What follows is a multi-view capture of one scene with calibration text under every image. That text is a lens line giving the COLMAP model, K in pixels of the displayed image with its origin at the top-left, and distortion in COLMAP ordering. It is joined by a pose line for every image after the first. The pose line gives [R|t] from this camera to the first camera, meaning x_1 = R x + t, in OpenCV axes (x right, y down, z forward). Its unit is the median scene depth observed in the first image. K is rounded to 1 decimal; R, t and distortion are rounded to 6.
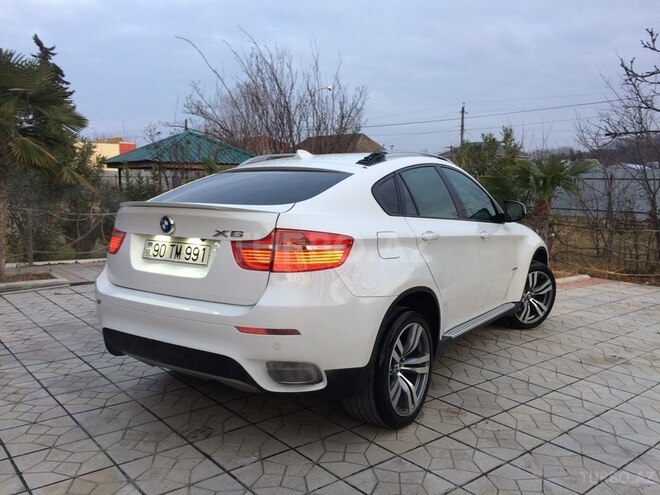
lens RADIAL K [[559.5, 0, 328.0], [0, 559.5, 239.3], [0, 0, 1]] dist [0.067935, -0.105227]
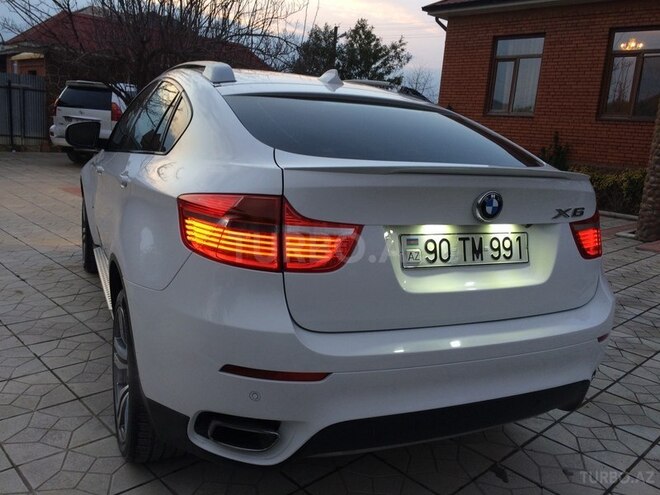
lens RADIAL K [[559.5, 0, 328.0], [0, 559.5, 239.3], [0, 0, 1]] dist [0.067935, -0.105227]
pose [[0.499758, -0.145322, 0.853887, -0.863672], [0.003887, 0.986191, 0.165564, -0.088196], [-0.866156, -0.079423, 0.493422, 0.848468]]
